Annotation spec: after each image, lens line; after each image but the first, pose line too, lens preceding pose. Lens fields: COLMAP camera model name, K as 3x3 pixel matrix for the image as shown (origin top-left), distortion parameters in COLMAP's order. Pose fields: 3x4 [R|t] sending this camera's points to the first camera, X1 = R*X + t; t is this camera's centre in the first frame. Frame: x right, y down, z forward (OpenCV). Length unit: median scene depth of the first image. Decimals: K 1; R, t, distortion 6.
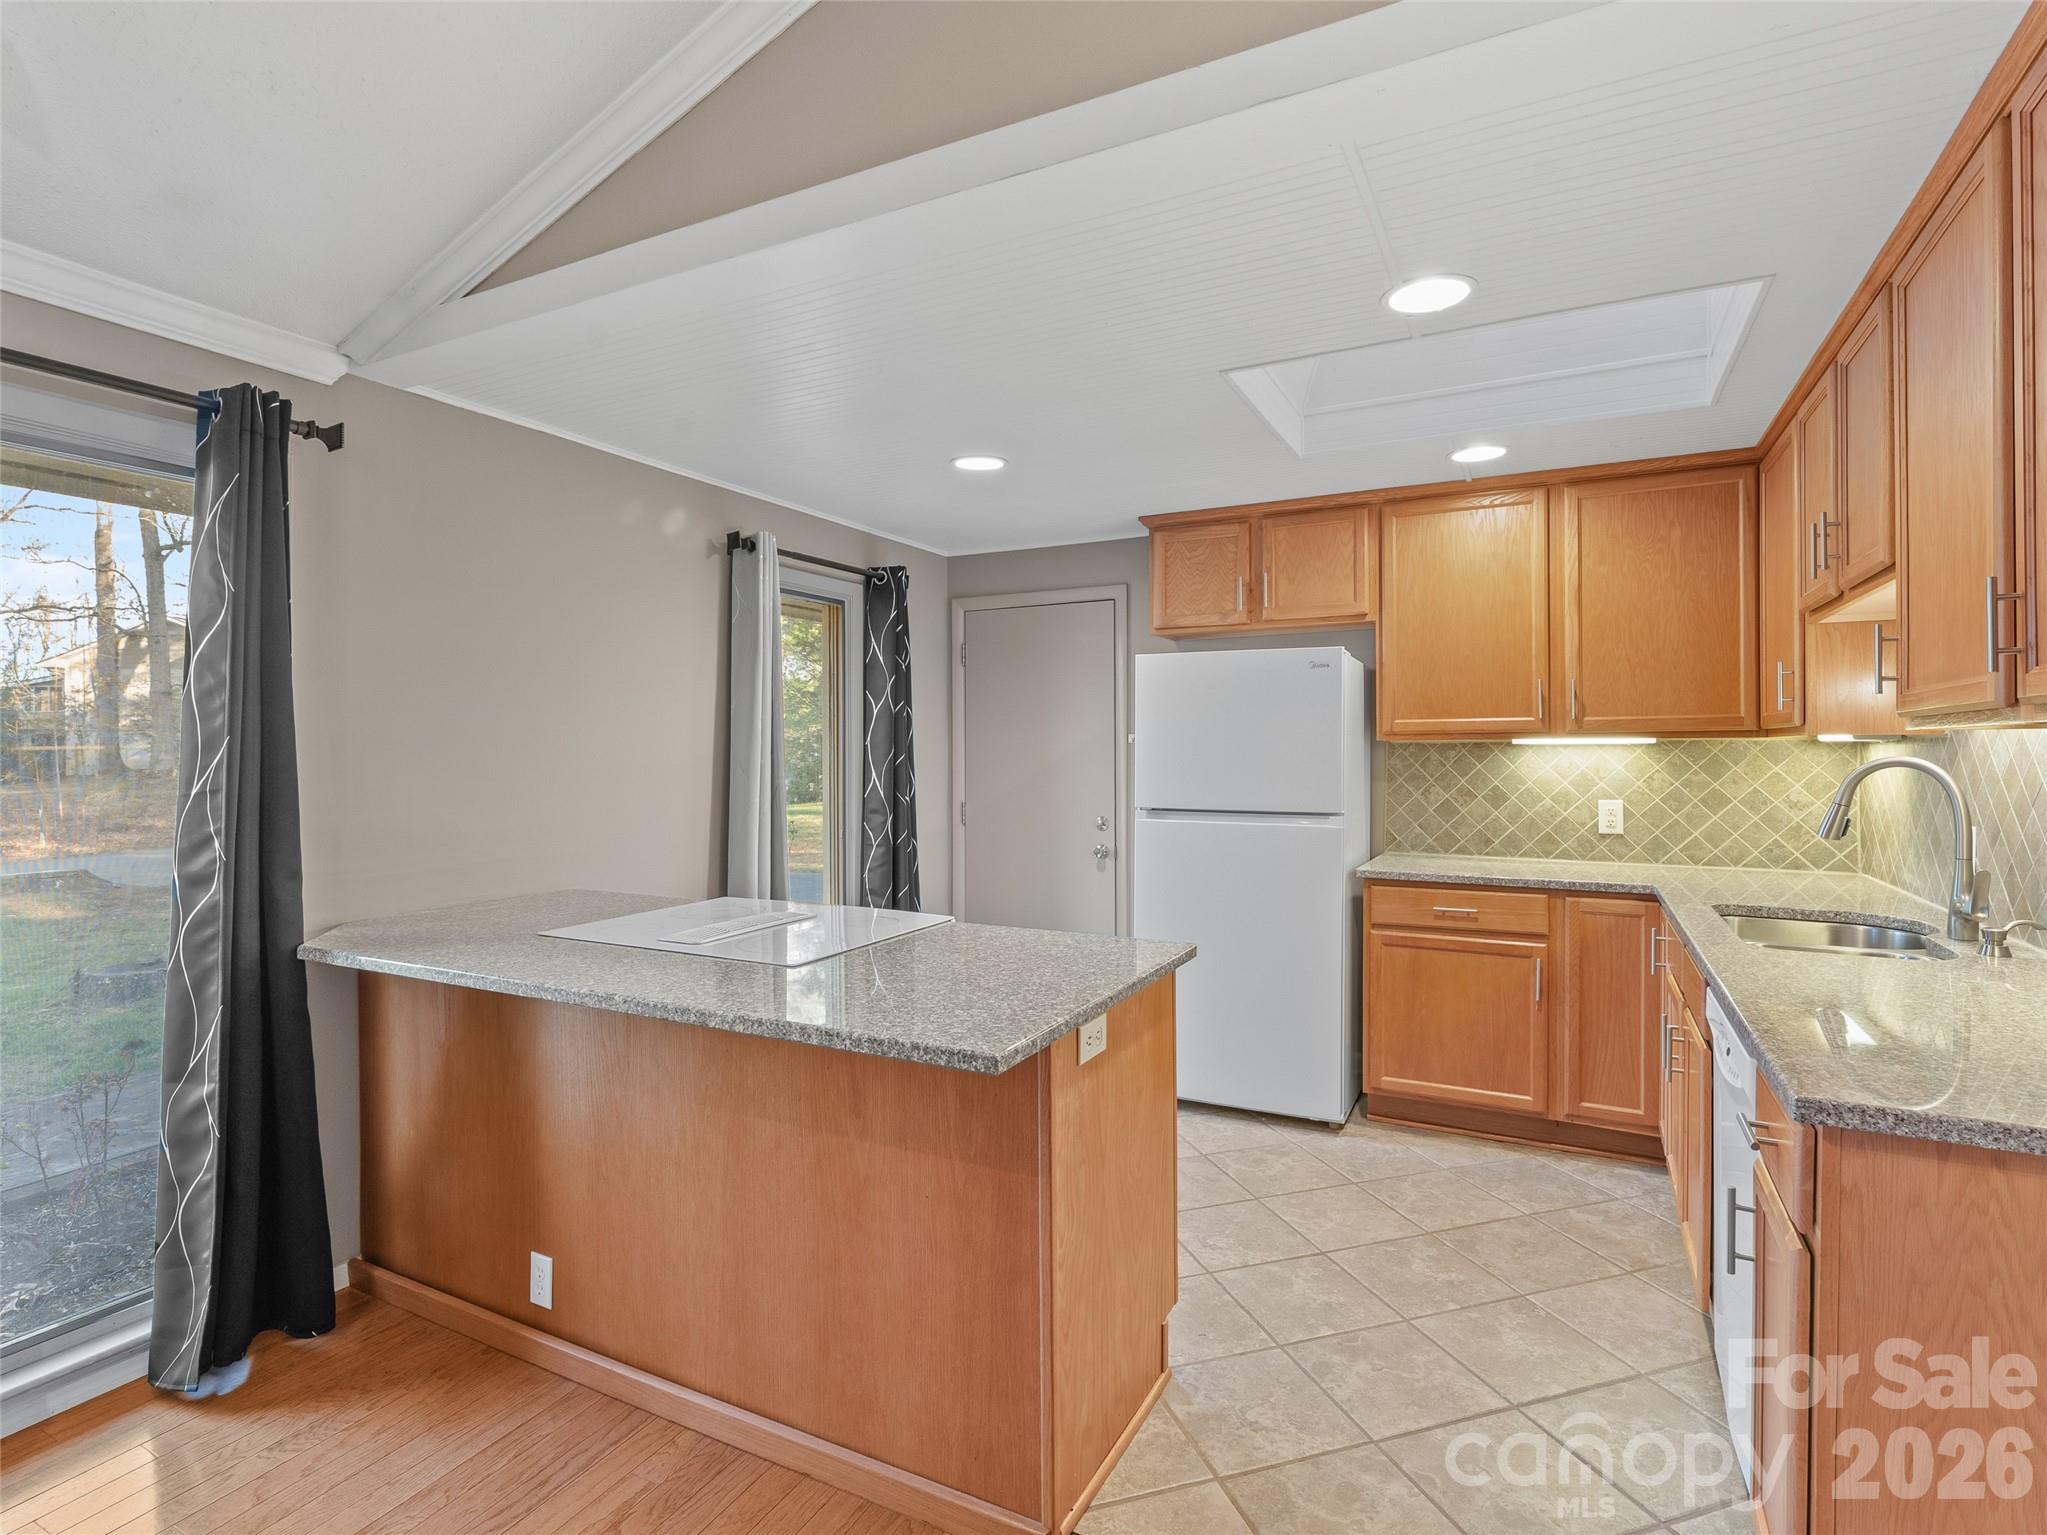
lens RADIAL K [[1028.6, 0, 1016.4], [0, 1028.6, 756.3], [0, 0, 1]] dist [-0.002333, -0.000352]
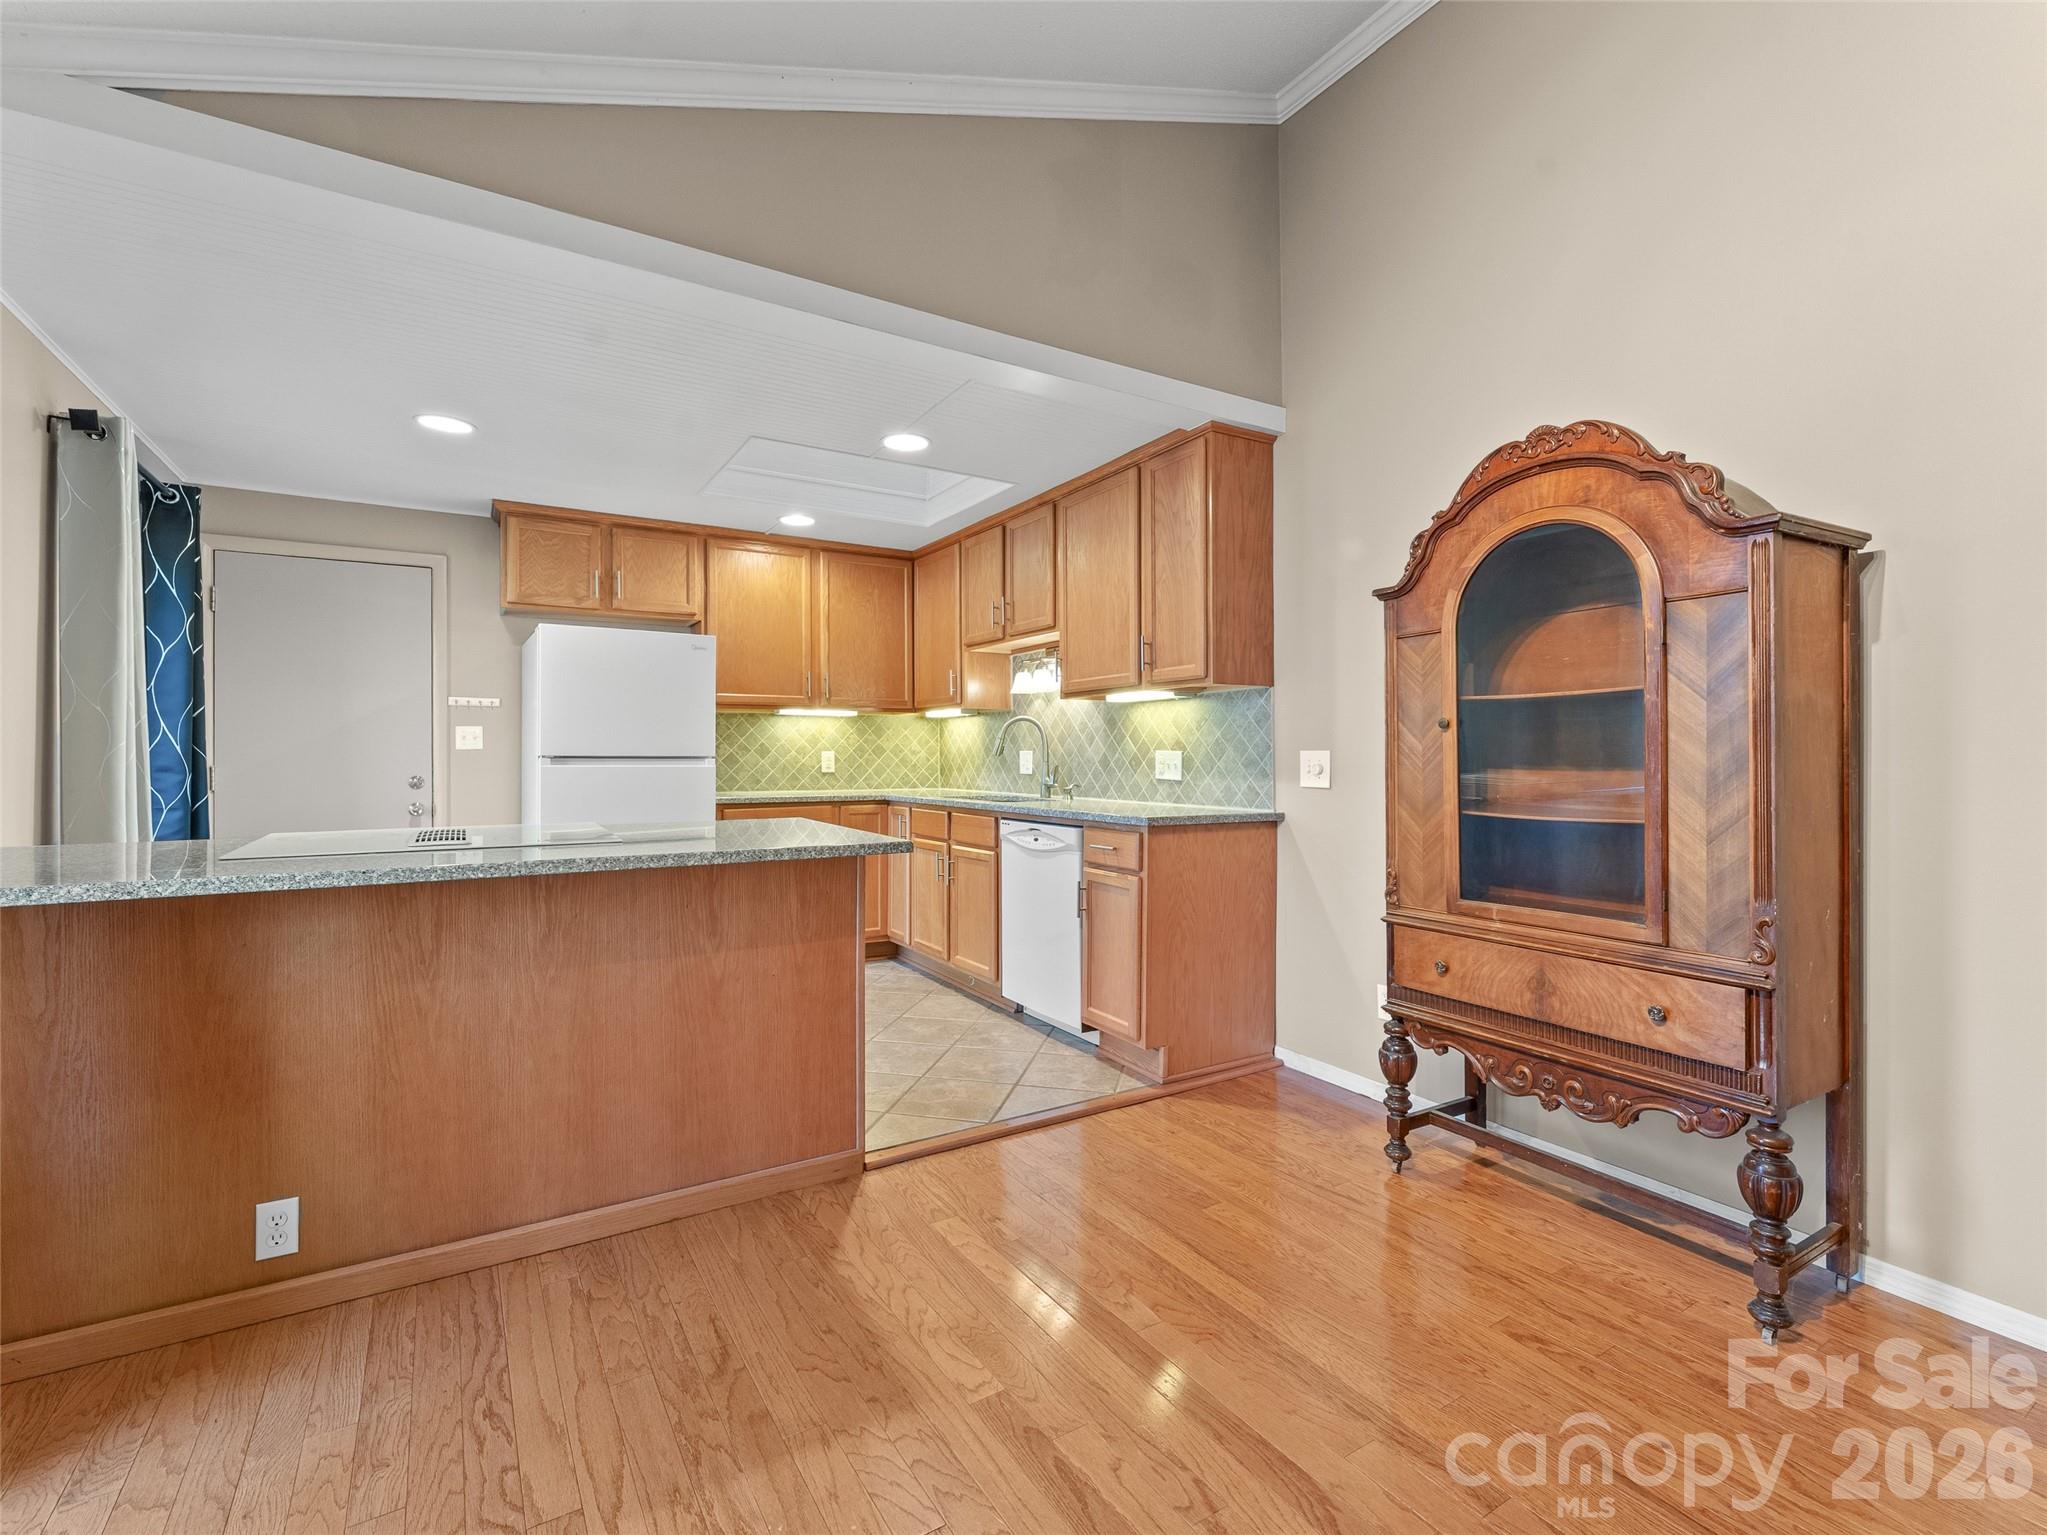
lens RADIAL K [[933.7, 0, 1011.0], [0, 933.7, 754.9], [0, 0, 1]] dist [0.000906, -0.000390]
pose [[0.519854, 0.003013, 0.854250, -0.520865], [0.005485, 0.999961, -0.006865, 0.060666], [-0.854237, 0.008255, 0.519818, 0.004569]]
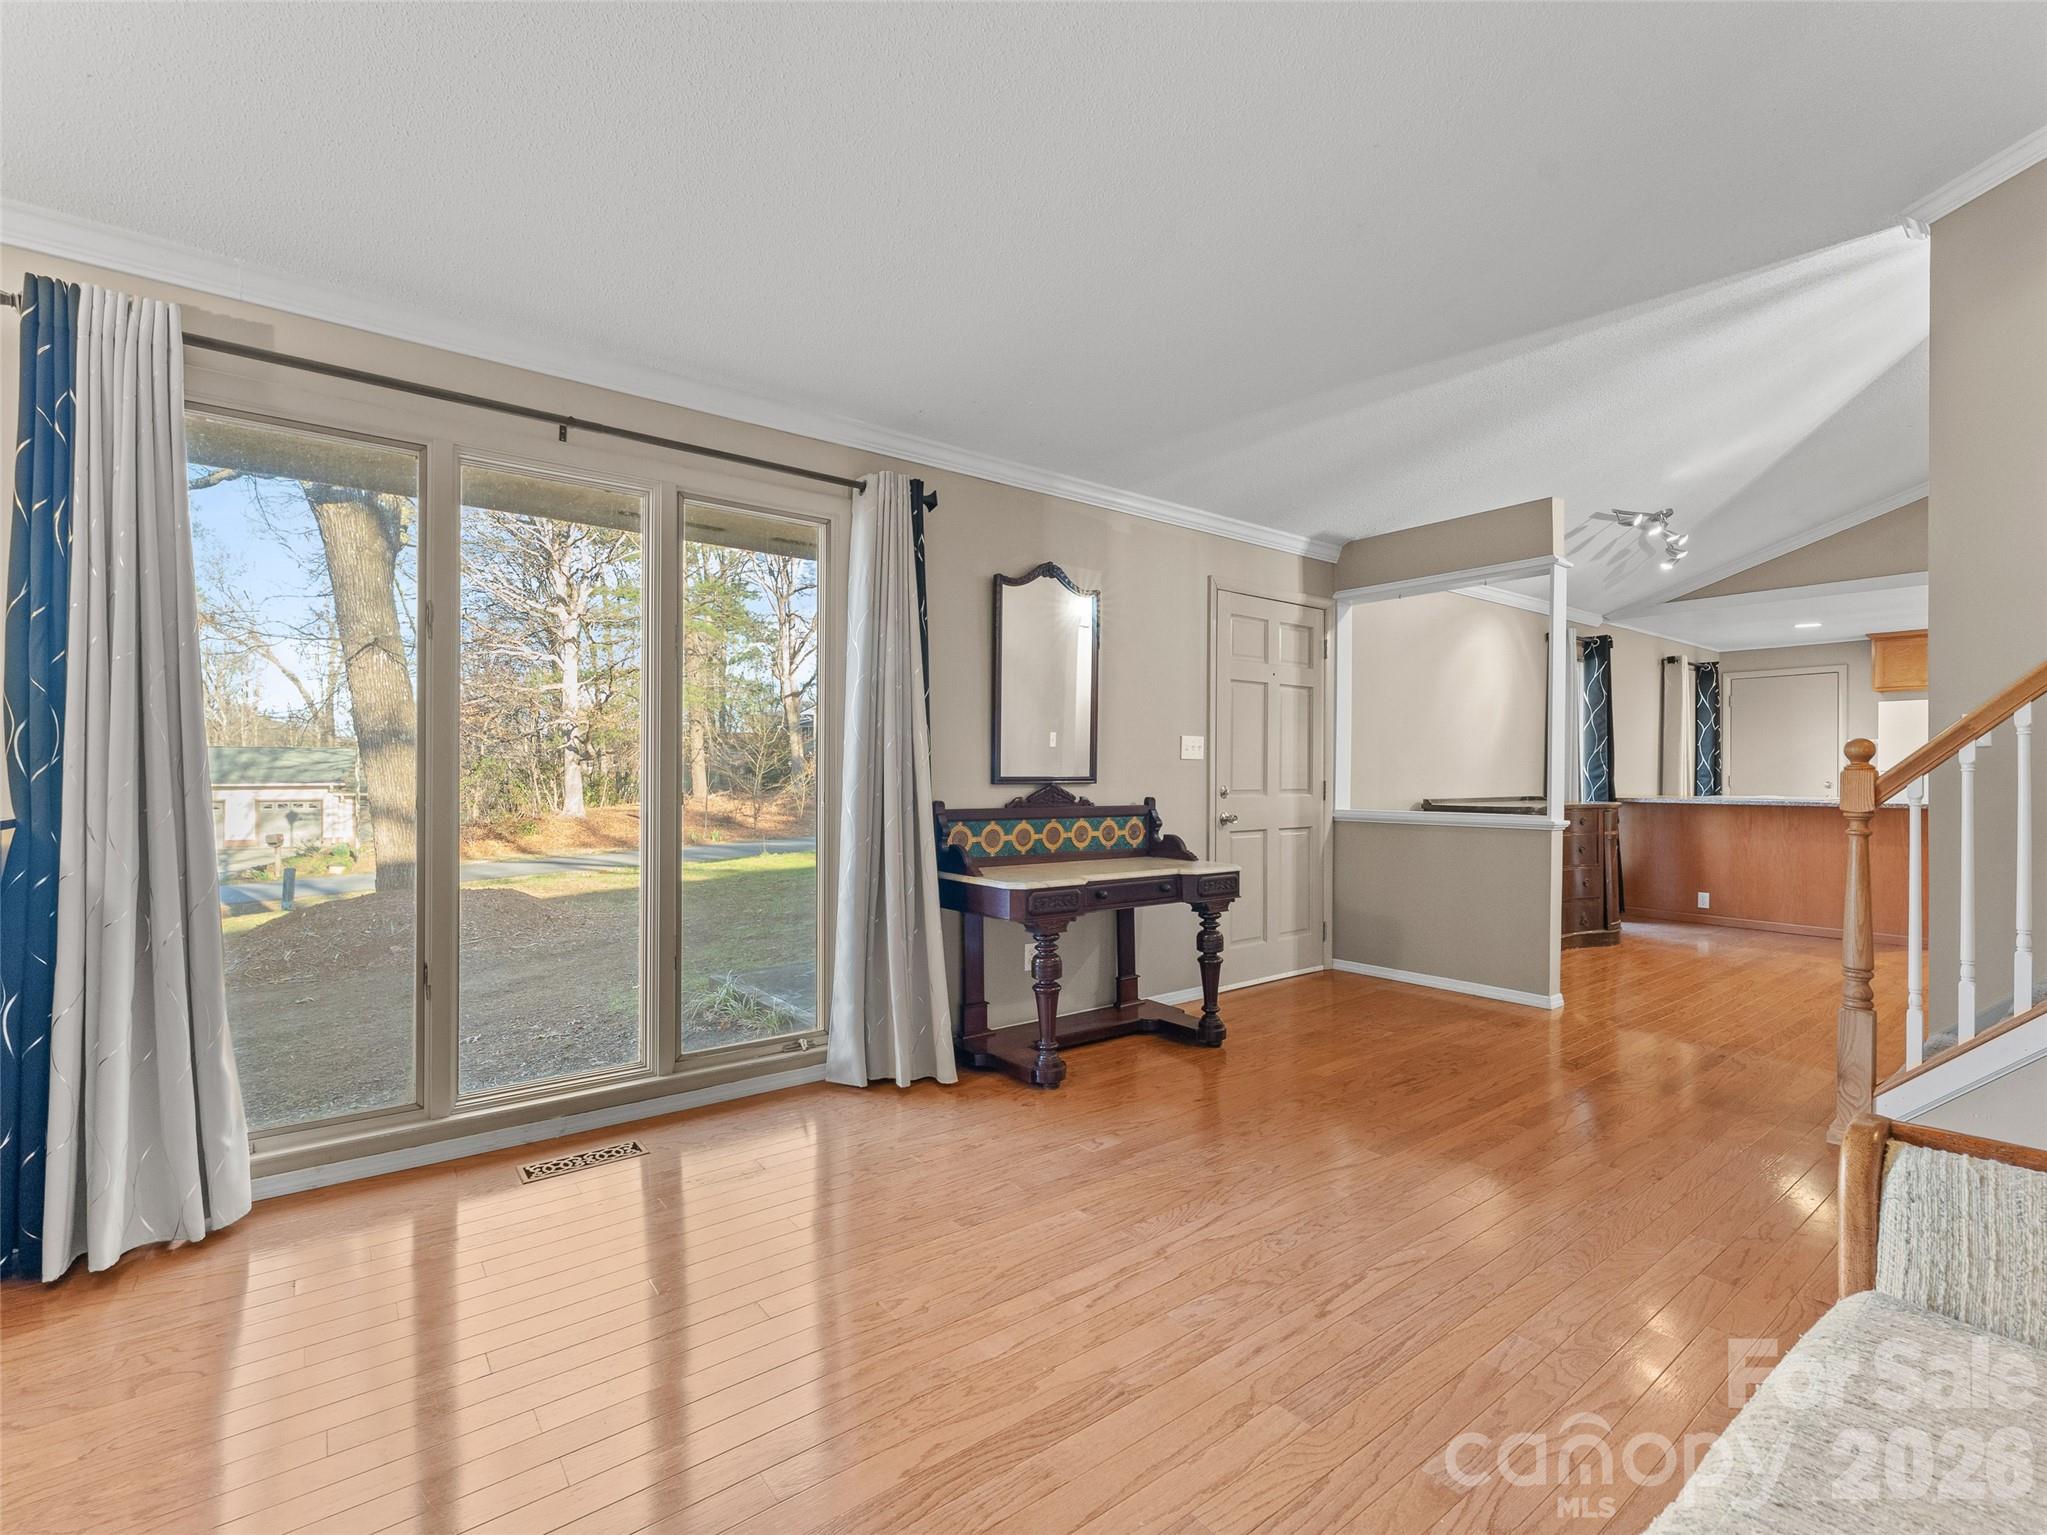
lens RADIAL K [[925.3, 0, 1026.7], [0, 925.3, 775.8], [0, 0, 1]] dist [-0.000653, -0.000348]
pose [[0.912654, 0.006442, -0.408683, -0.771626], [-0.008571, 0.999958, -0.003380, 0.086308], [0.408643, 0.006588, 0.912670, -1.627014]]
